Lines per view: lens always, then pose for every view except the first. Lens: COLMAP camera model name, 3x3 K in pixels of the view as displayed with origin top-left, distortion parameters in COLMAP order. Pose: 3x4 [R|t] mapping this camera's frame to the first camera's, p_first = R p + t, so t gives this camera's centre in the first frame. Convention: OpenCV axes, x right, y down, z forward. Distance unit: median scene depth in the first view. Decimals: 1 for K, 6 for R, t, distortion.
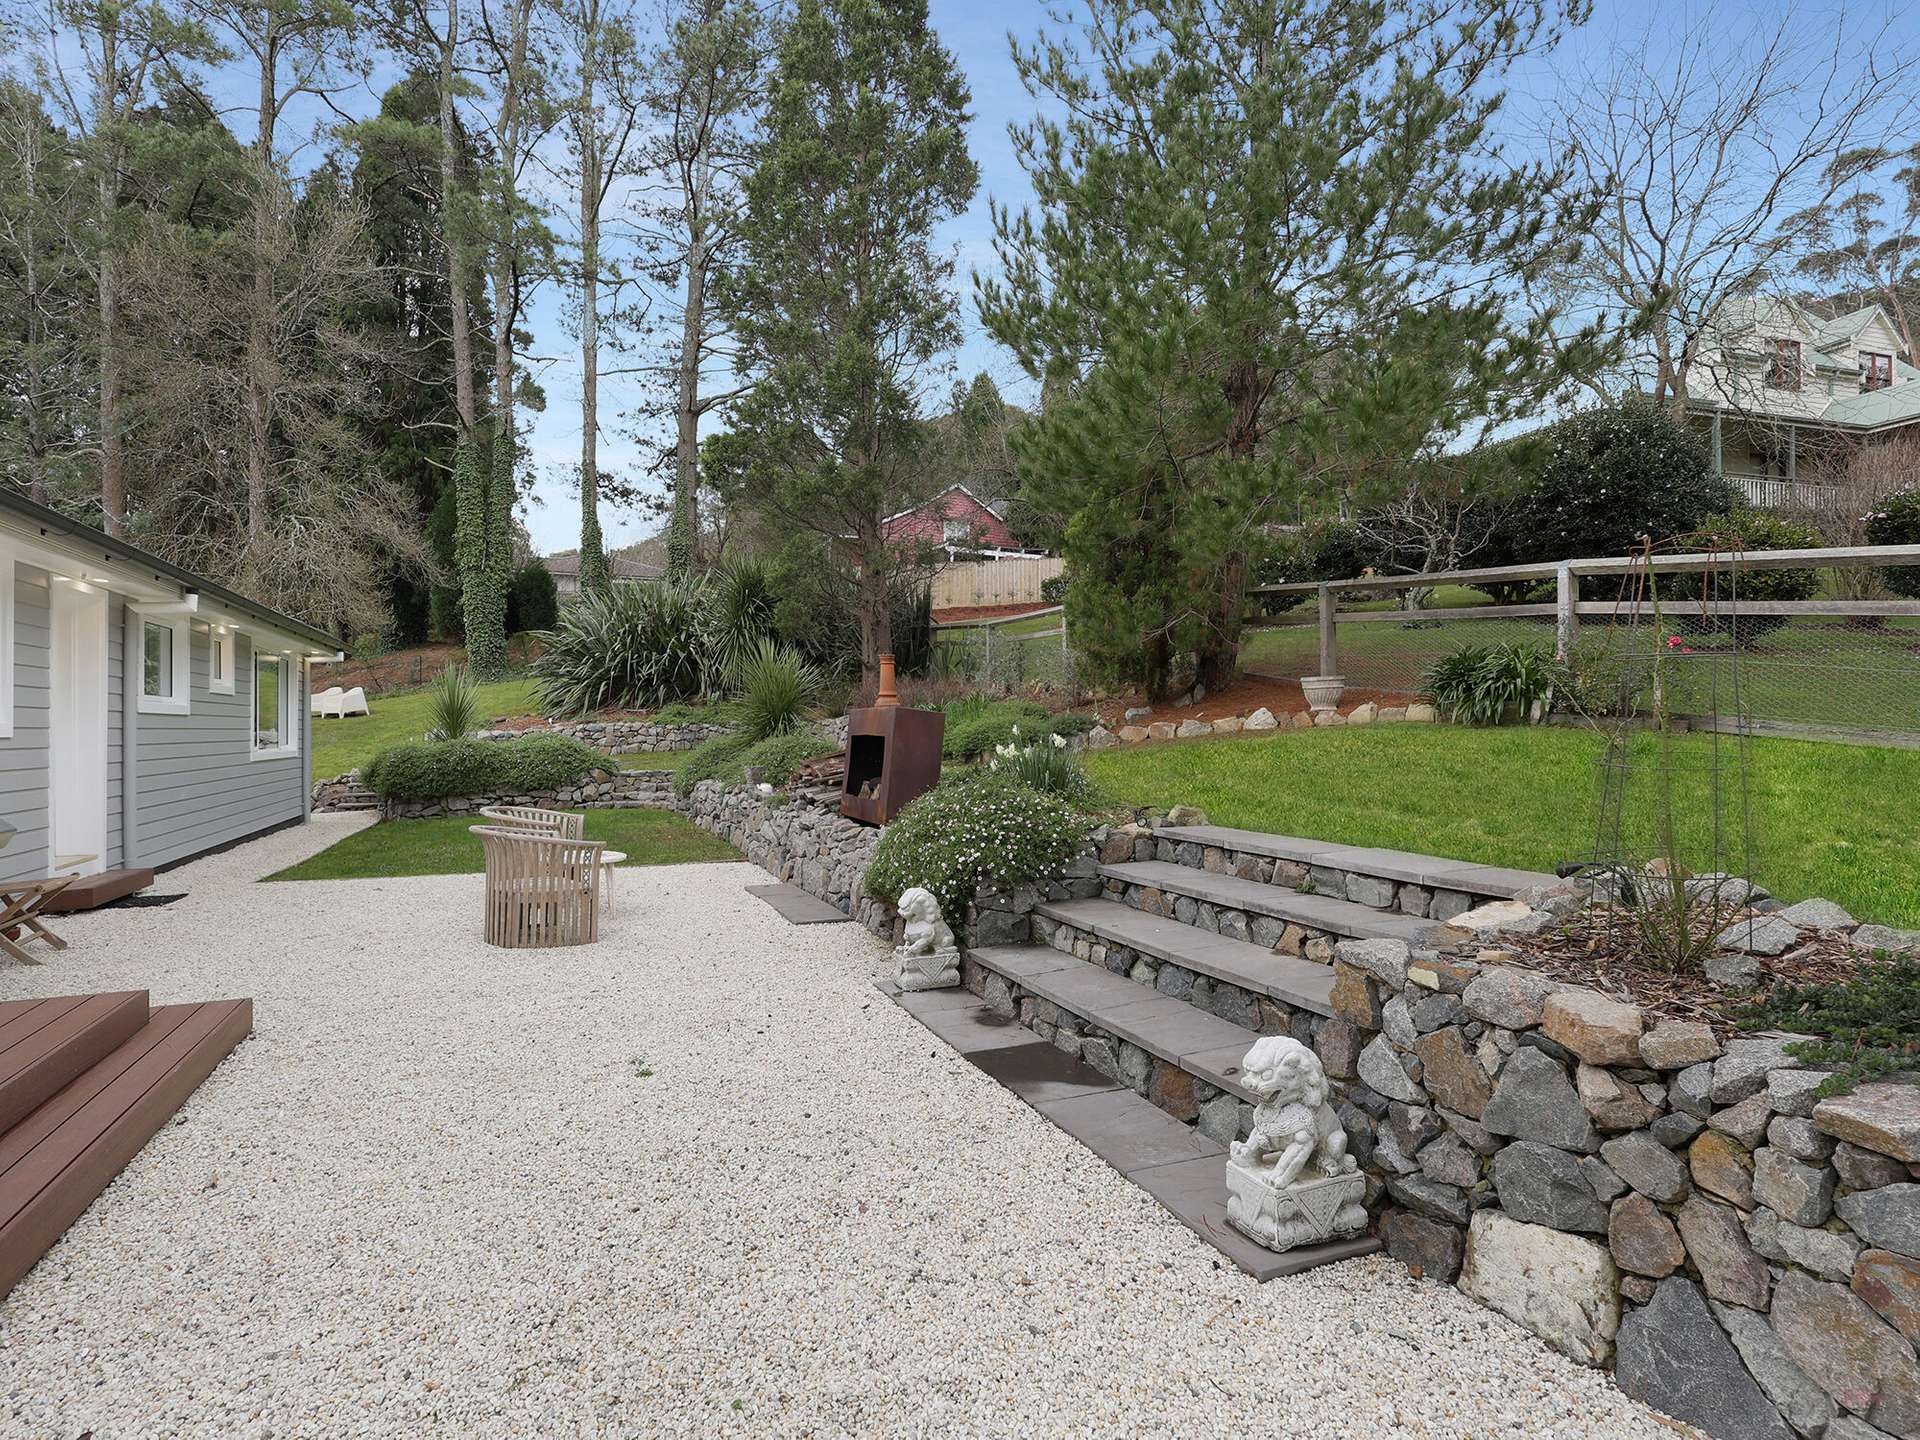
lens RADIAL K [[1027.6, 0, 952.9], [0, 1027.6, 717.6], [0, 0, 1]] dist [-0.000962, -0.000182]
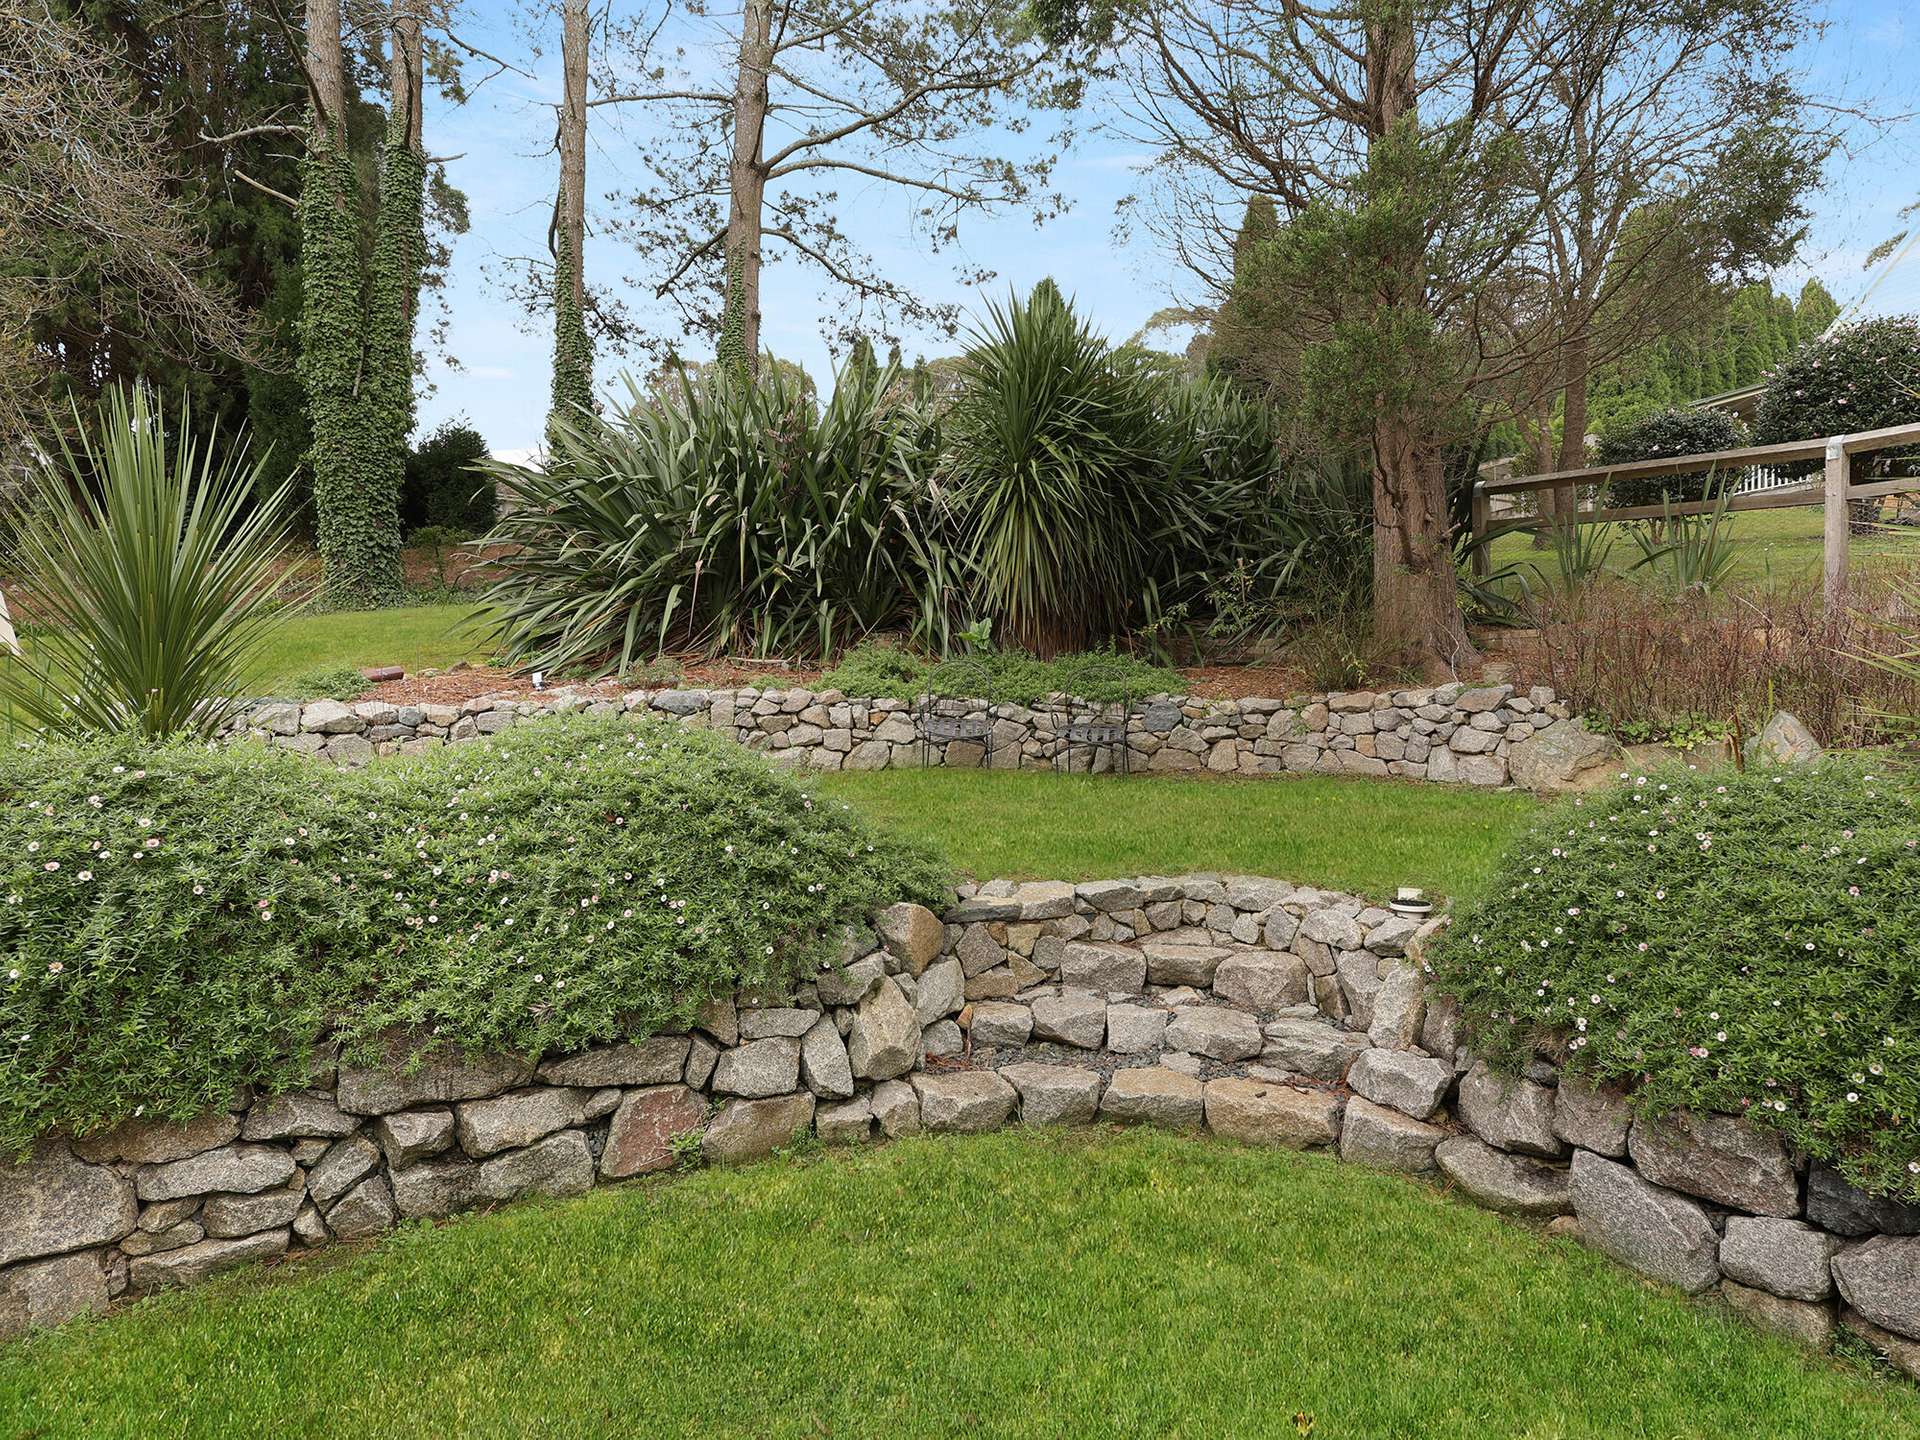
lens RADIAL K [[1065.9, 0, 1085.4], [0, 1065.9, 715.7], [0, 0, 1]] dist [-0.004137, -0.001297]
pose [[0.986162, 0.020066, 0.164563, -0.262734], [-0.021502, 0.999745, 0.006945, 0.008945], [-0.164382, -0.010387, 0.986342, 0.598884]]
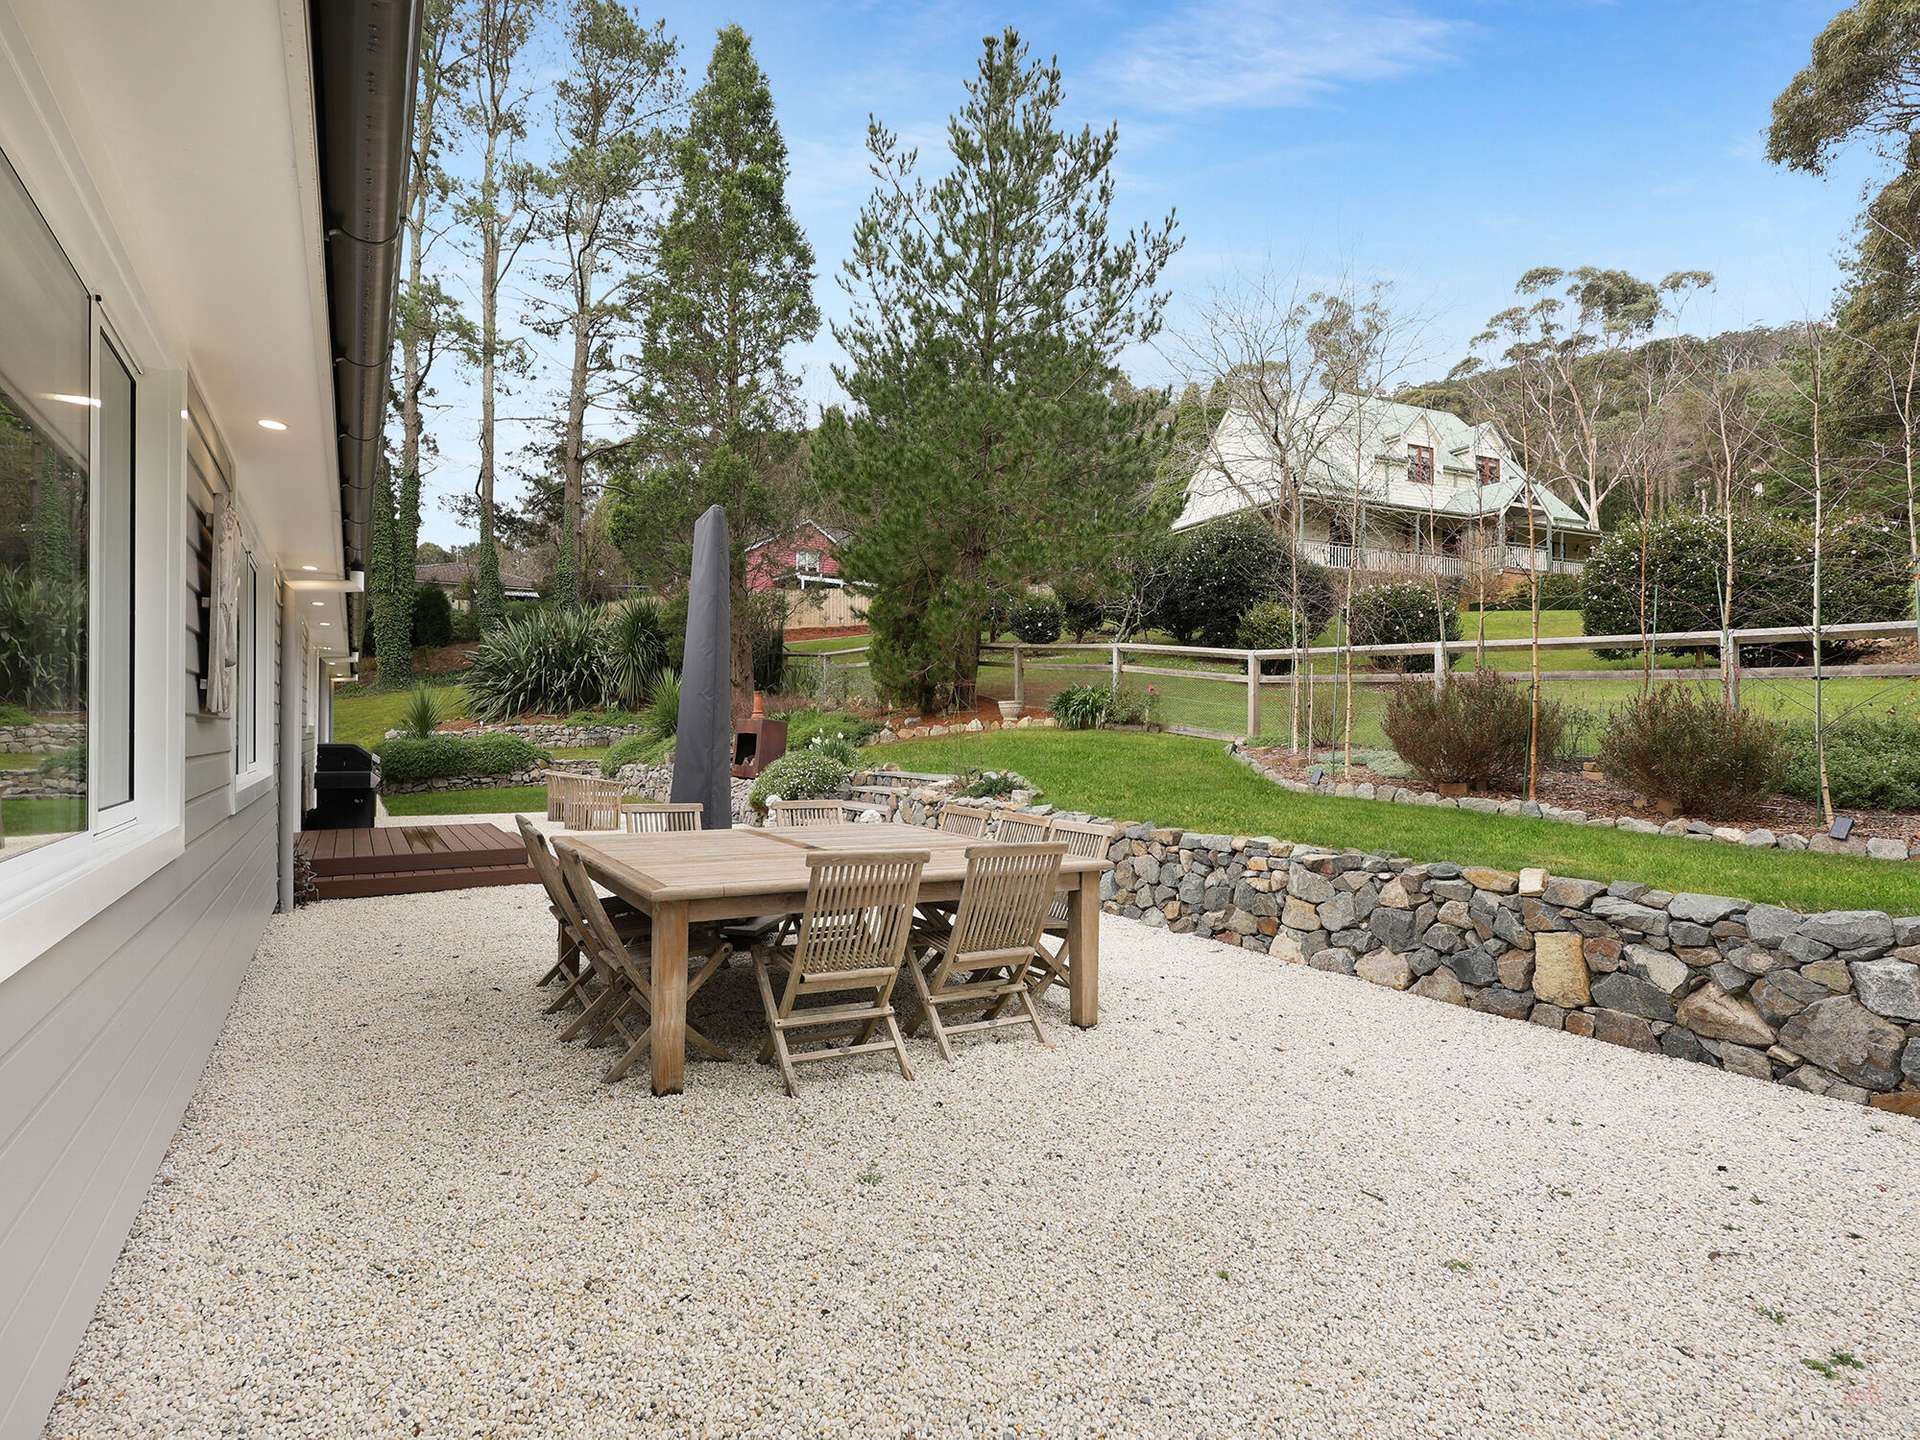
lens RADIAL K [[1027.6, 0, 952.9], [0, 1027.6, 717.6], [0, 0, 1]] dist [-0.000962, -0.000182]
pose [[0.990202, 0.004728, 0.139563, 0.010595], [-0.004344, 0.999986, -0.003052, -0.002794], [-0.139575, 0.002416, 0.990208, -0.347313]]
